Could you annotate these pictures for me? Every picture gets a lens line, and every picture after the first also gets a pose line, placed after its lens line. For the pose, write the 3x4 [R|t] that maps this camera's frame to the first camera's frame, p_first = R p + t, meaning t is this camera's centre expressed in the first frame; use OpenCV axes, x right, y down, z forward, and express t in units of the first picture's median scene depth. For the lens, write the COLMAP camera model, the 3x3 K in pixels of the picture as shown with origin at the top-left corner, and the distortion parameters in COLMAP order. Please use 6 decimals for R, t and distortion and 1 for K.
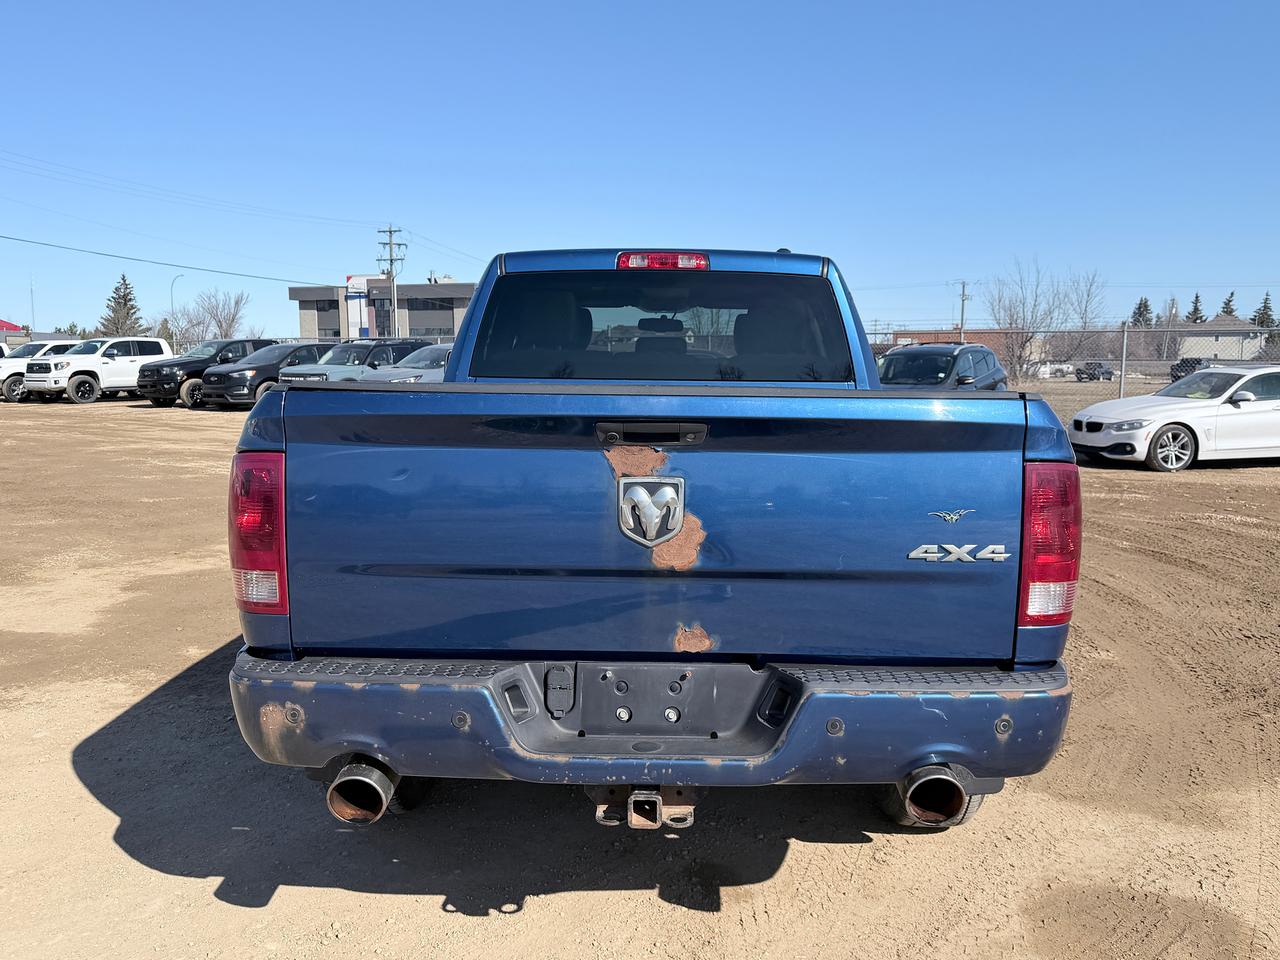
lens RADIAL K [[1092.7, 0, 638.9], [0, 1092.7, 480.9], [0, 0, 1]] dist [0.013756, 0.008471]
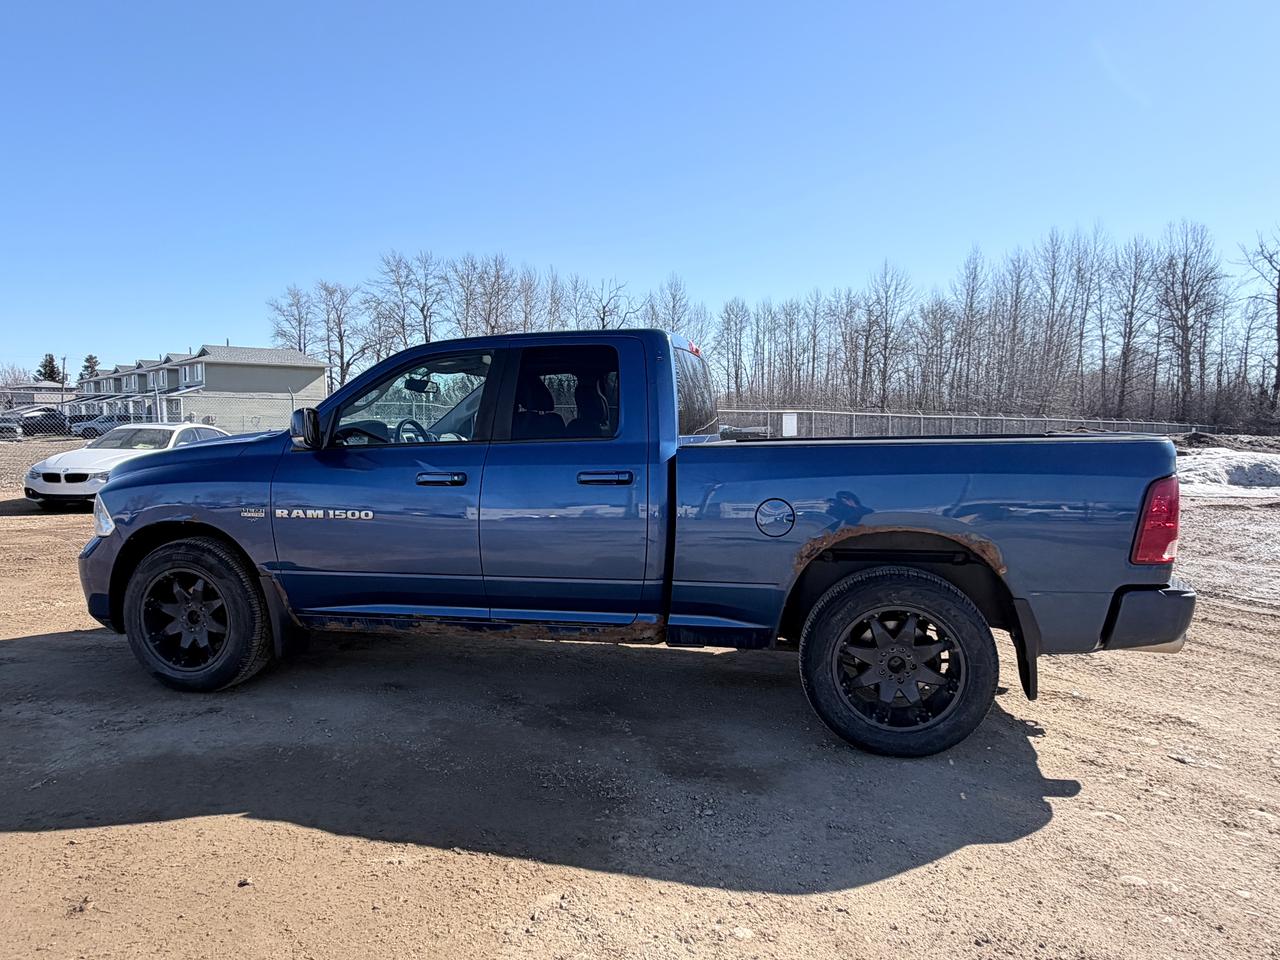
lens RADIAL K [[817.7, 0, 643.1], [0, 817.7, 479.2], [0, 0, 1]] dist [-0.000950, 0.002092]
pose [[0.177952, -0.070195, 0.981532, -1.319922], [0.103677, 0.993238, 0.052235, -0.131031], [-0.978562, 0.092467, 0.184026, 1.150048]]
